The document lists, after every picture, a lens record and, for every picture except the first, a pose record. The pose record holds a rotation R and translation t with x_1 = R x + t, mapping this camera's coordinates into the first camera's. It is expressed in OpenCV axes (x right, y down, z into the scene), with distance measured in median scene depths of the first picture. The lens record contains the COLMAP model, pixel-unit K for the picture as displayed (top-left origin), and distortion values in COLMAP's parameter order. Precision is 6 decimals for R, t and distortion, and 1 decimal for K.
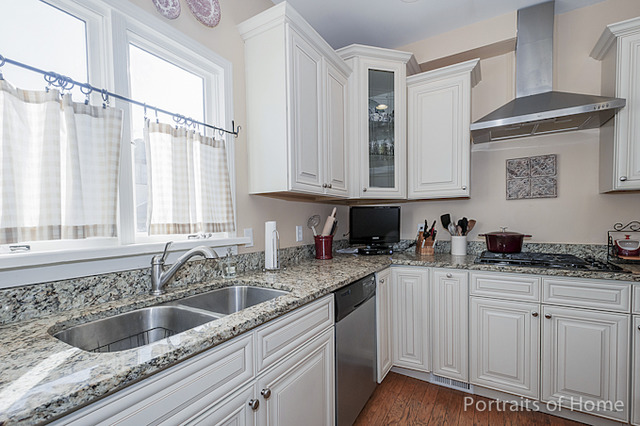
lens RADIAL K [[286.5, 0, 319.3], [0, 286.5, 231.0], [0, 0, 1]] dist [0.001159, 0.000044]
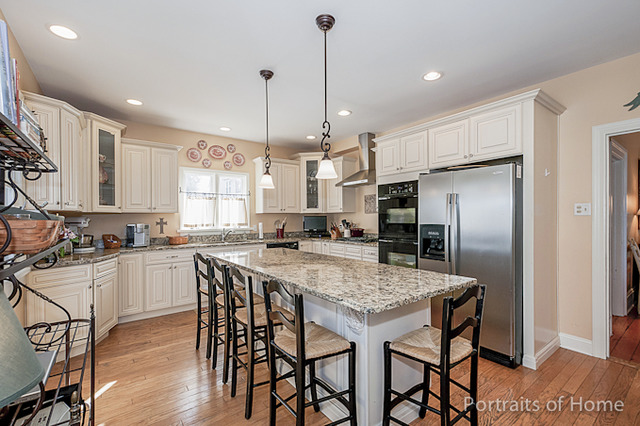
lens RADIAL K [[288.9, 0, 322.0], [0, 288.9, 217.7], [0, 0, 1]] dist [0.000840, -0.000071]
pose [[0.929231, 0.002693, -0.369490, 1.482377], [-0.014528, 0.999467, -0.029250, -0.006821], [0.369214, 0.032547, 0.928774, -1.510055]]
